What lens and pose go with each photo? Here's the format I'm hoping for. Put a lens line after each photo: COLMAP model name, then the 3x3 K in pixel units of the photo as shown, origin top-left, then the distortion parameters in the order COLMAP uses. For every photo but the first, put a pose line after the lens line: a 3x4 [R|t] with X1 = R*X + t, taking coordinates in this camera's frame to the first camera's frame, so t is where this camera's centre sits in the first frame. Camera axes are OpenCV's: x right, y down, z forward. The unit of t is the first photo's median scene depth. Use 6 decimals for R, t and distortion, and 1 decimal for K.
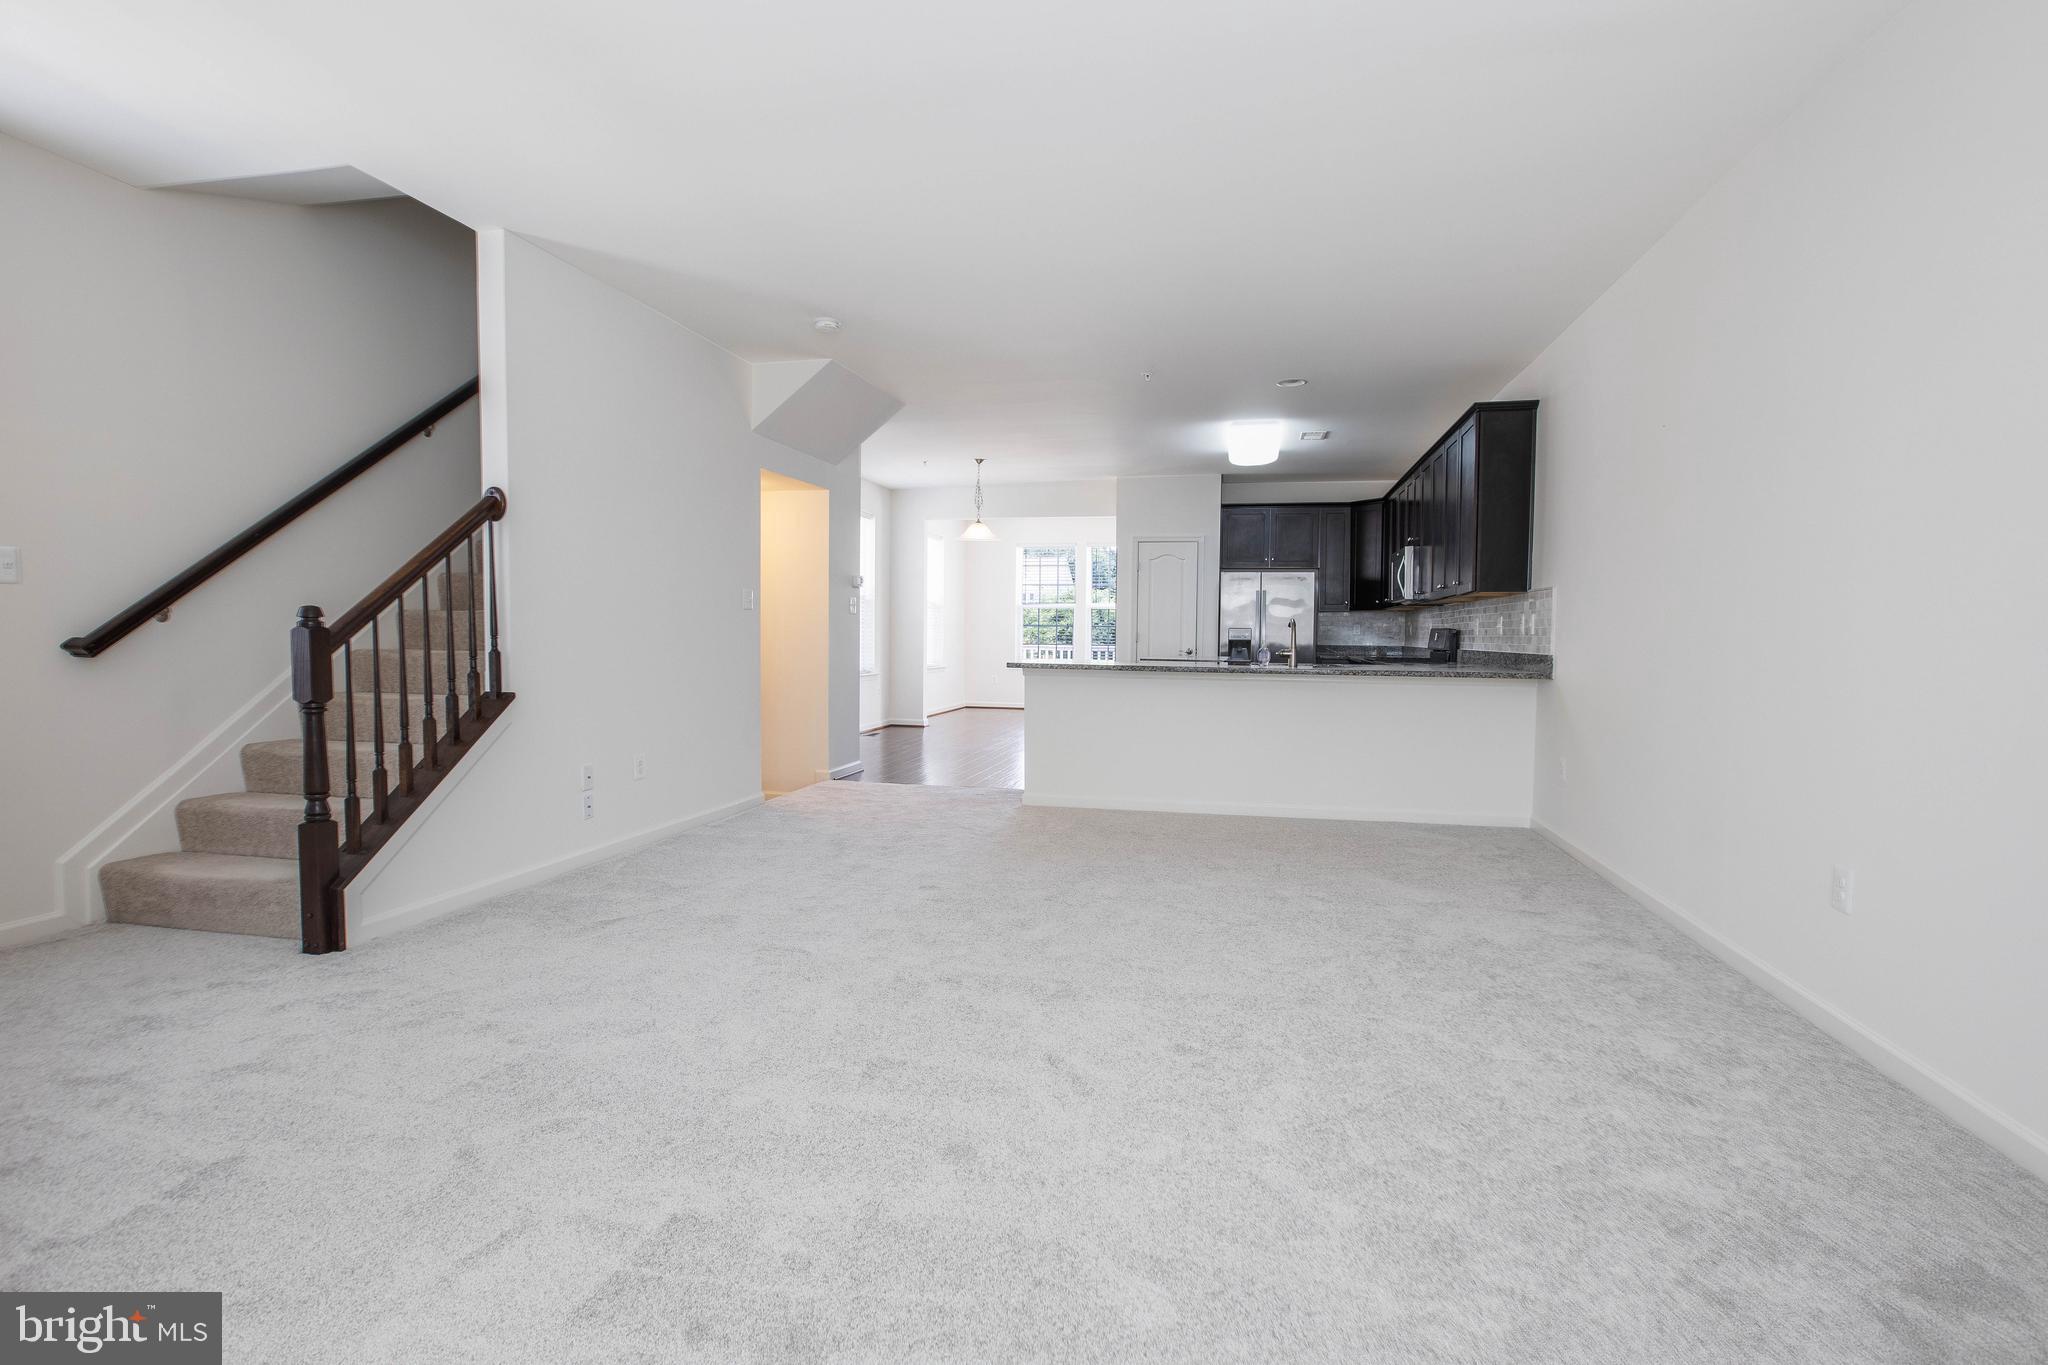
lens RADIAL K [[1002.7, 0, 1024.0], [0, 1002.7, 682.5], [0, 0, 1]] dist [-0.026902, 0.019461]
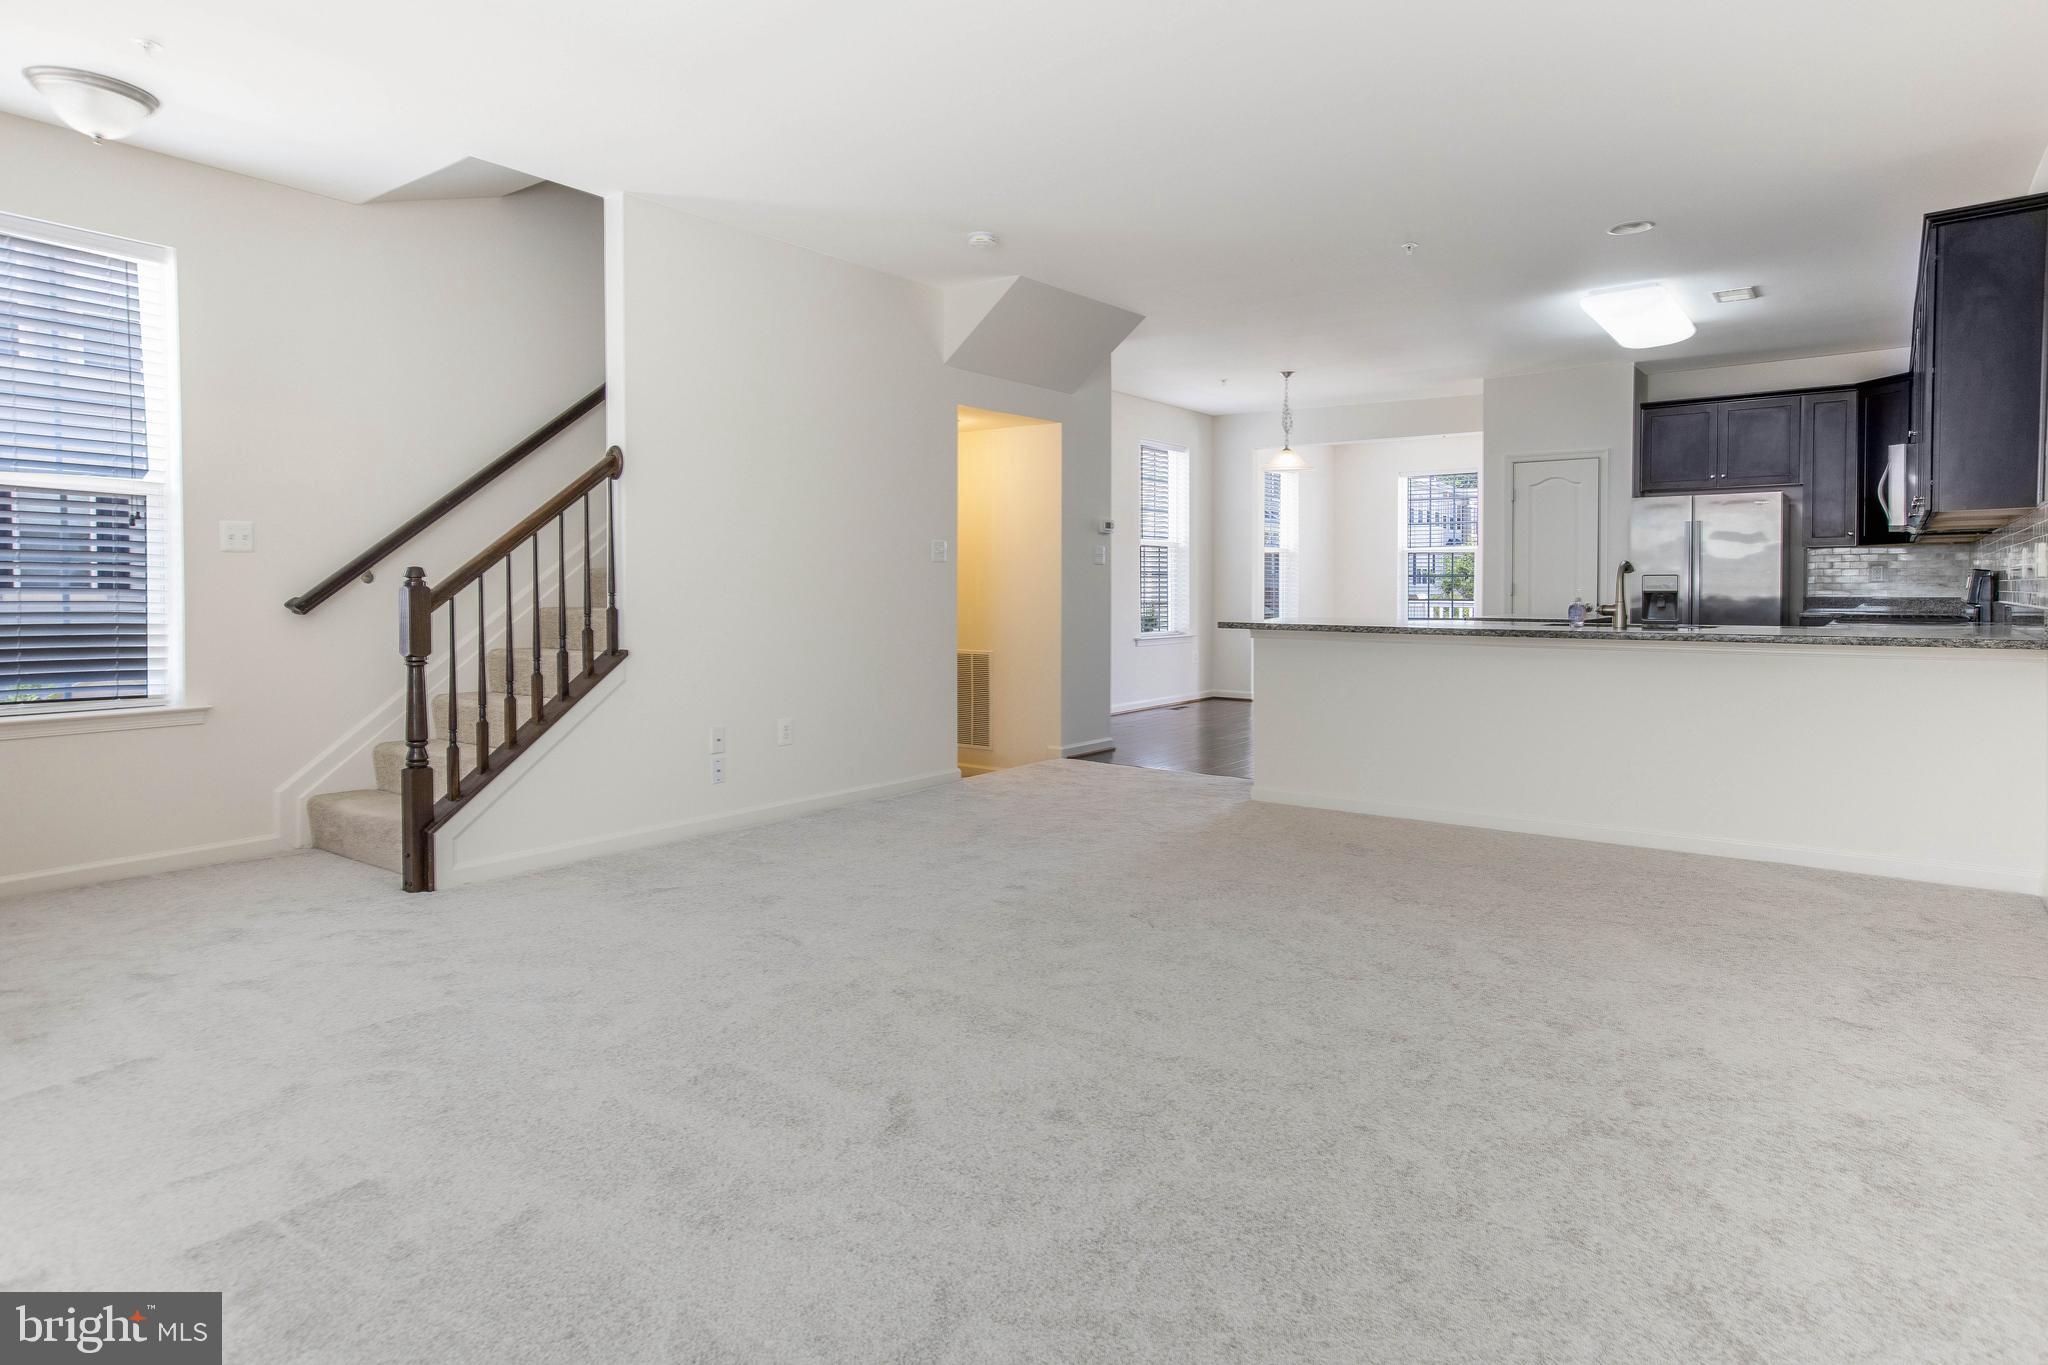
lens RADIAL K [[1193.3, 0, 1023.6], [0, 1193.3, 603.6], [0, 0, 1]] dist [-0.006411, 0.027919]
pose [[0.904178, -0.004897, -0.427128, 0.357399], [-0.011086, 0.999328, -0.034924, 0.000835], [0.427012, 0.036313, 0.903517, 0.091373]]
